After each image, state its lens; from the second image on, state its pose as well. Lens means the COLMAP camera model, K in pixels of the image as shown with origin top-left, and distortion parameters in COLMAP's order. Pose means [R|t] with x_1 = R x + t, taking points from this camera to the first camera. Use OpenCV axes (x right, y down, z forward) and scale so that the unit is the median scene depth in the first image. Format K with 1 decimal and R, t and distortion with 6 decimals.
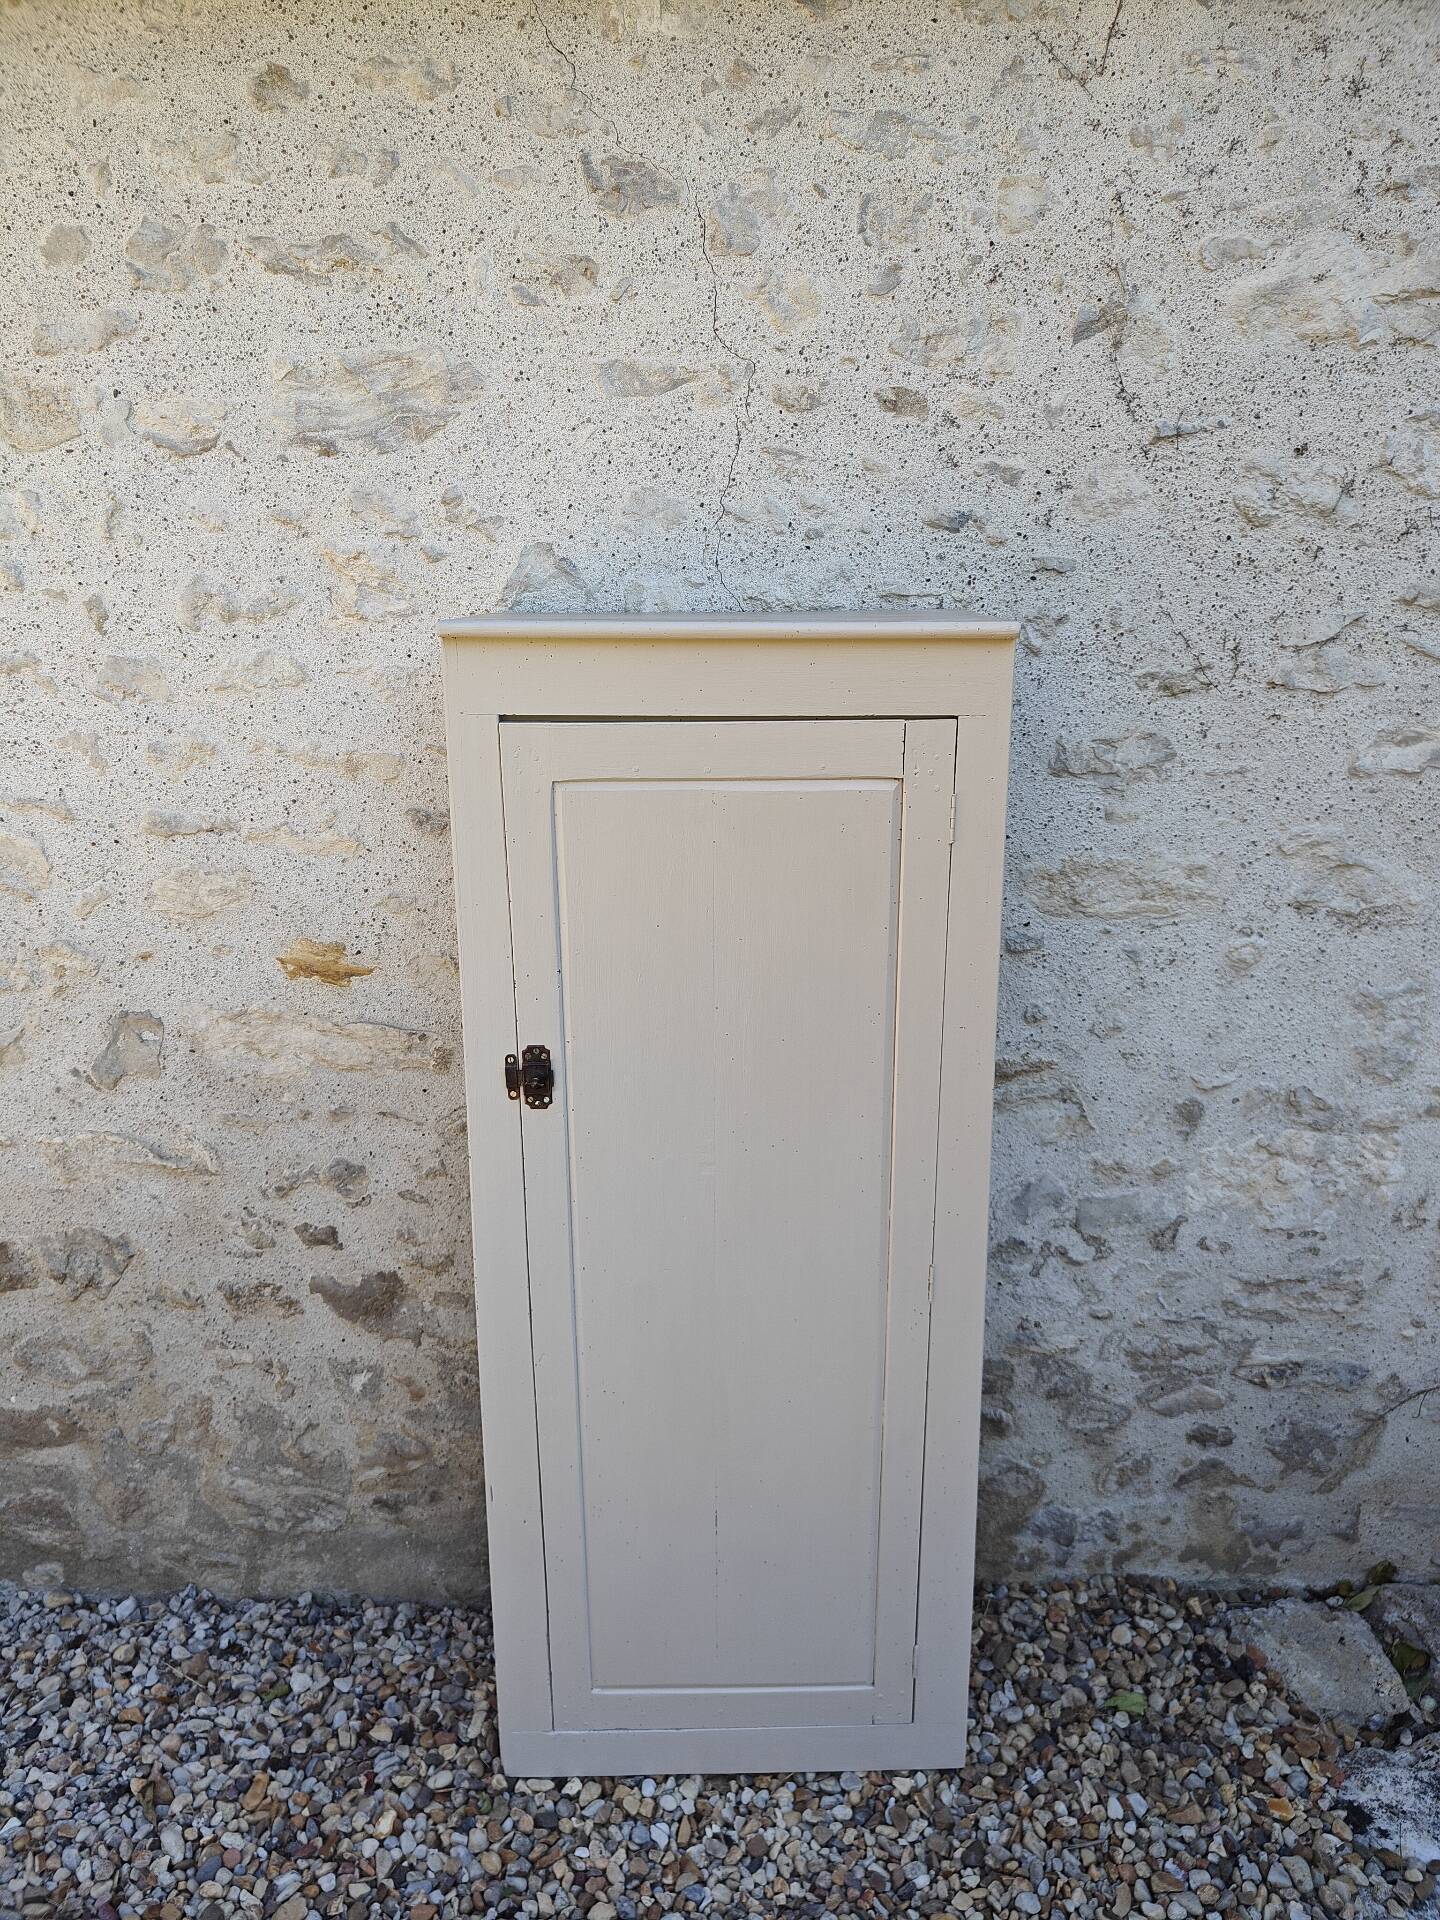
lens RADIAL K [[1346.4, 0, 723.8], [0, 1346.4, 971.8], [0, 0, 1]] dist [0.006006, 0.000719]
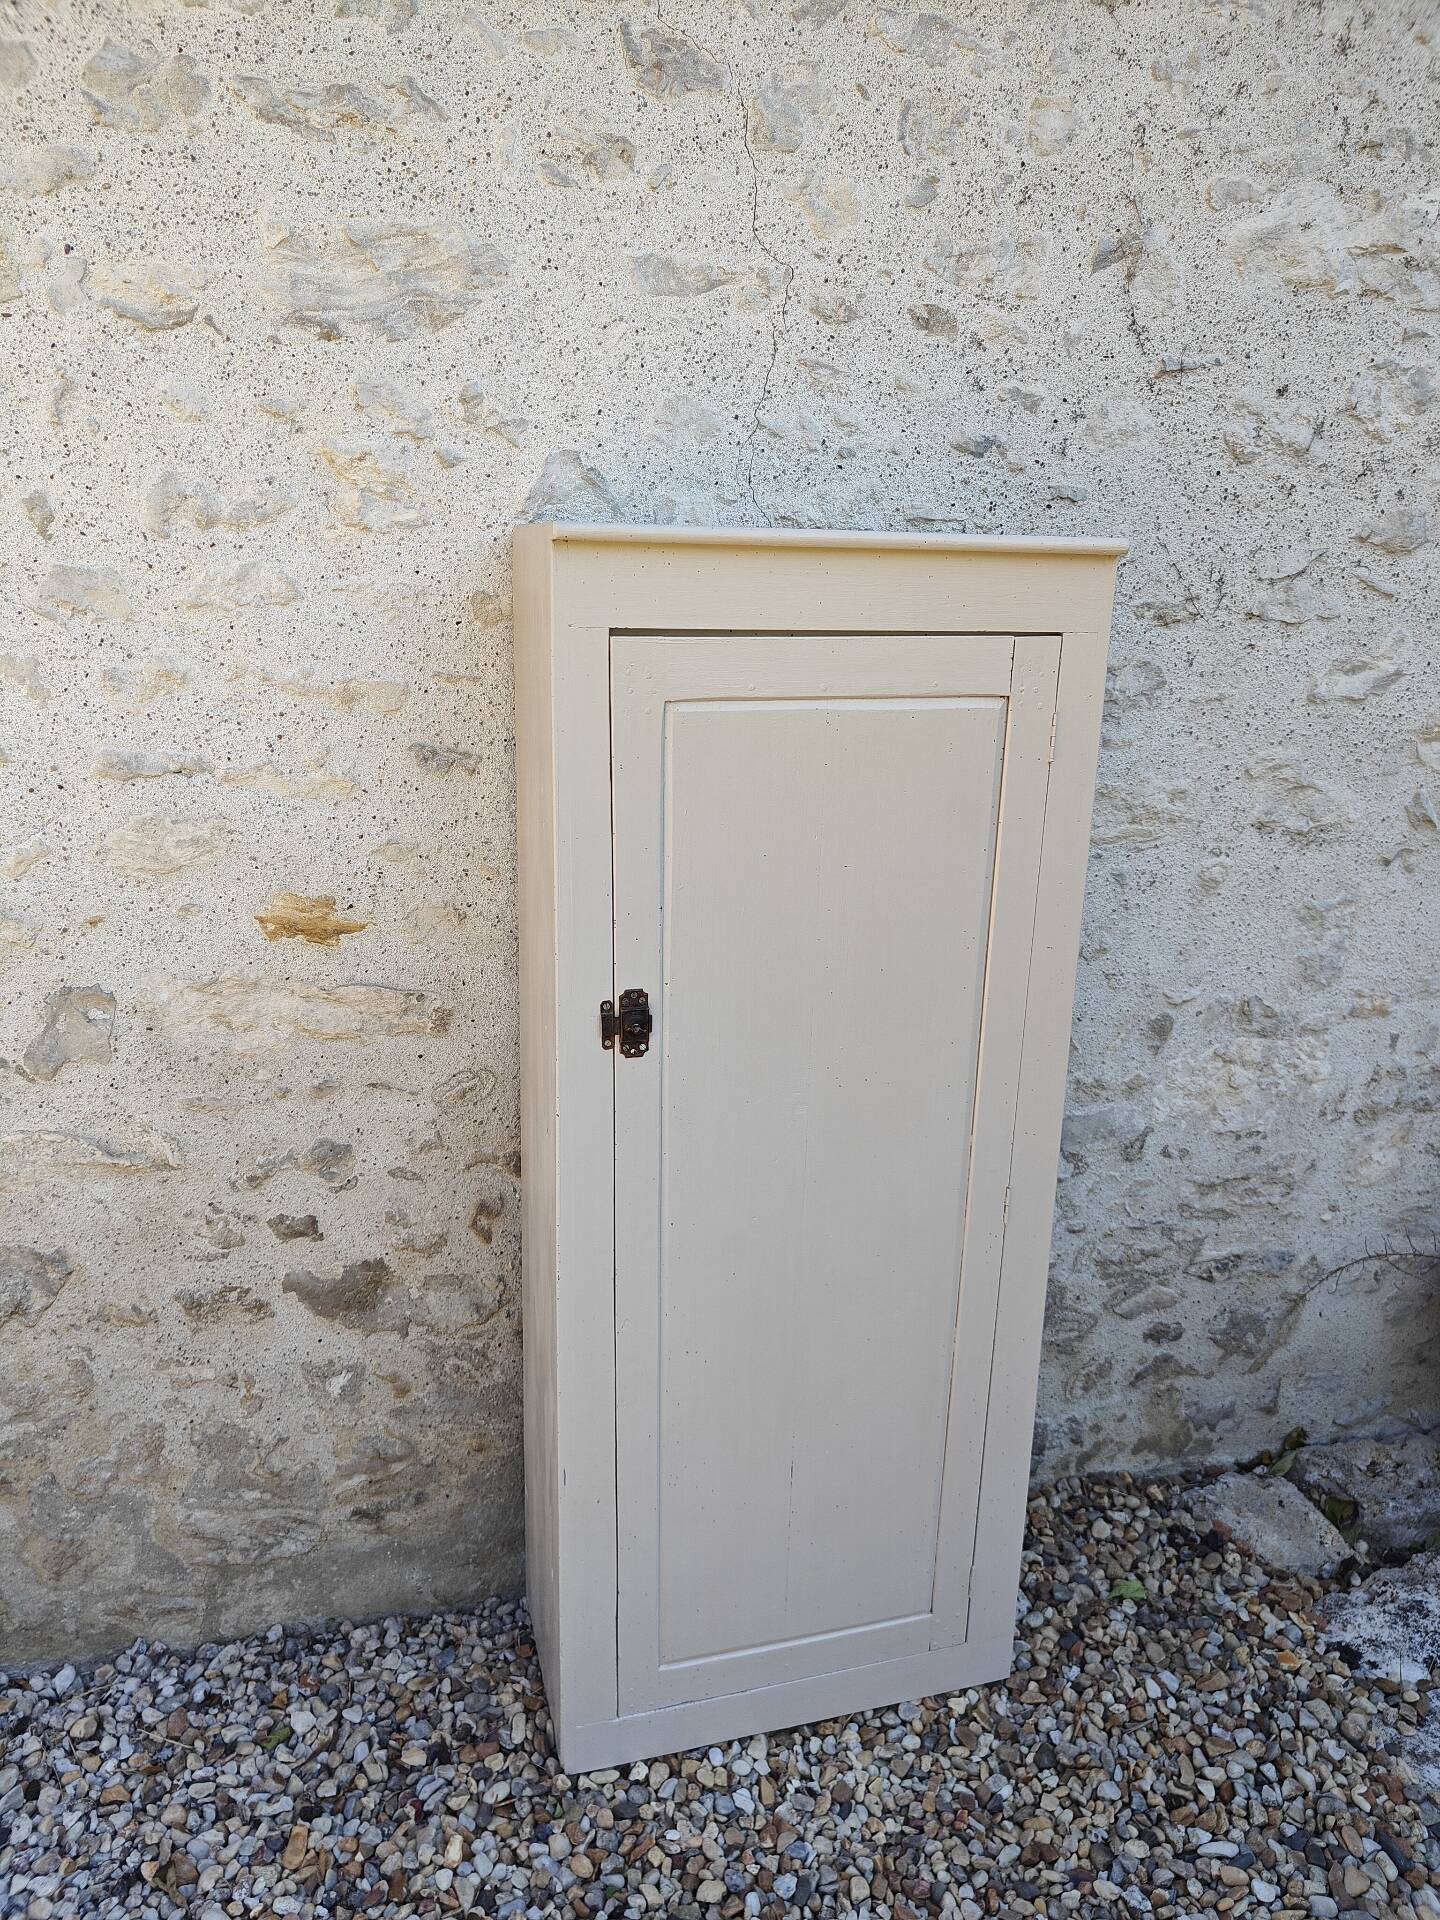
lens RADIAL K [[1345.3, 0, 723.2], [0, 1345.3, 970.2], [0, 0, 1]] dist [0.007566, -0.000742]
pose [[0.968002, -0.053366, 0.245201, -0.246716], [0.048664, 0.998497, 0.025197, 0.017005], [-0.246177, -0.012458, 0.969145, 0.066513]]
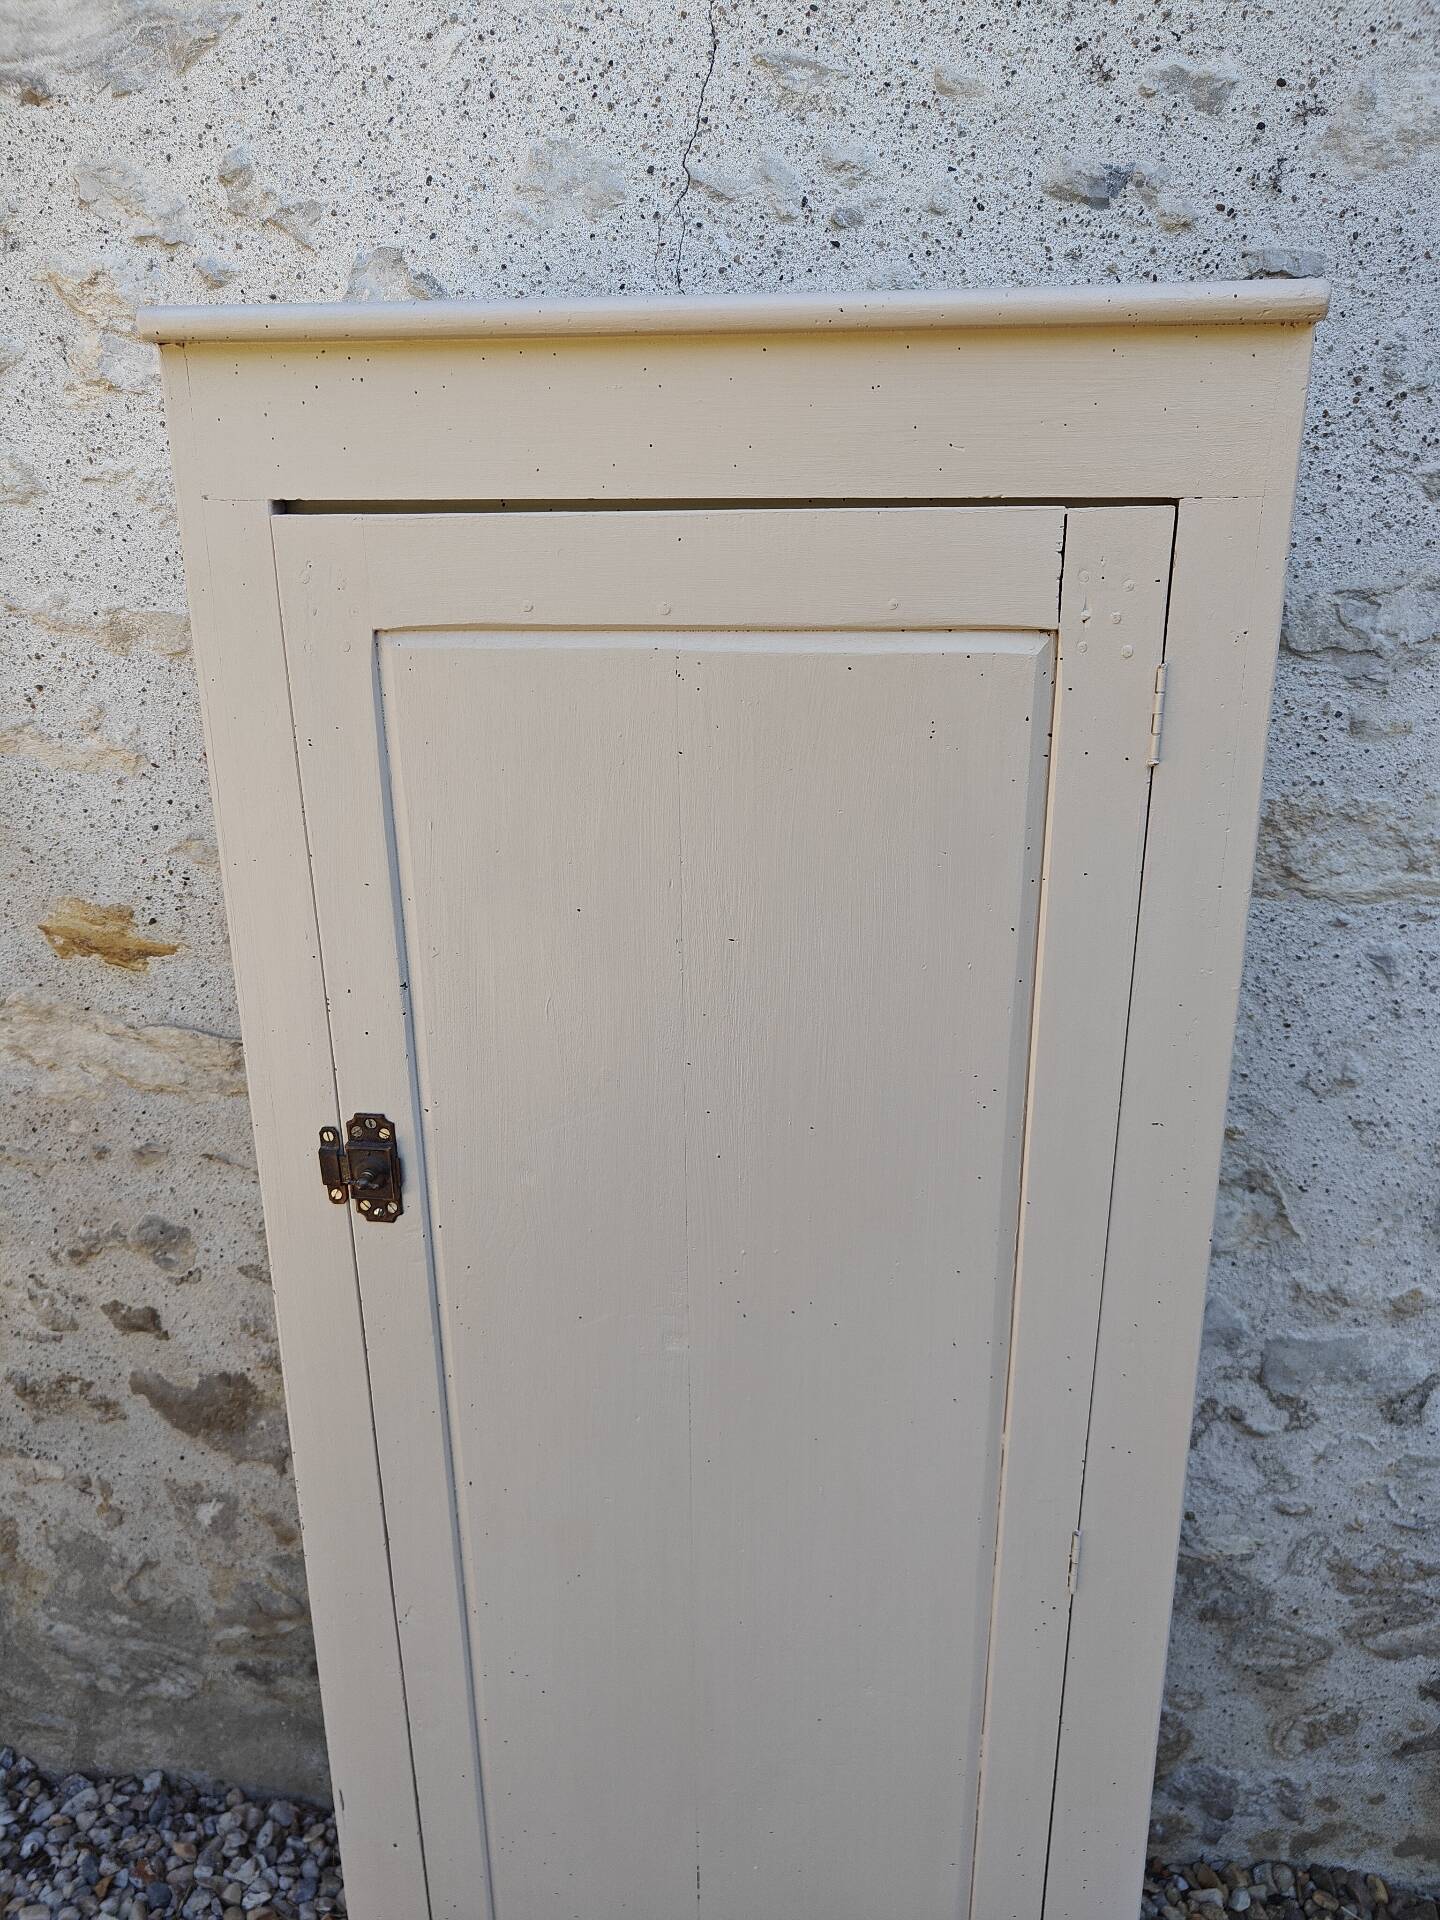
lens RADIAL K [[1346.4, 0, 721.3], [0, 1346.4, 966.6], [0, 0, 1]] dist [0.004103, 0.000294]
pose [[0.992349, 0.033700, -0.118778, 0.082544], [-0.027517, 0.998198, 0.053323, -0.034218], [0.120361, -0.049647, 0.991488, 0.367754]]
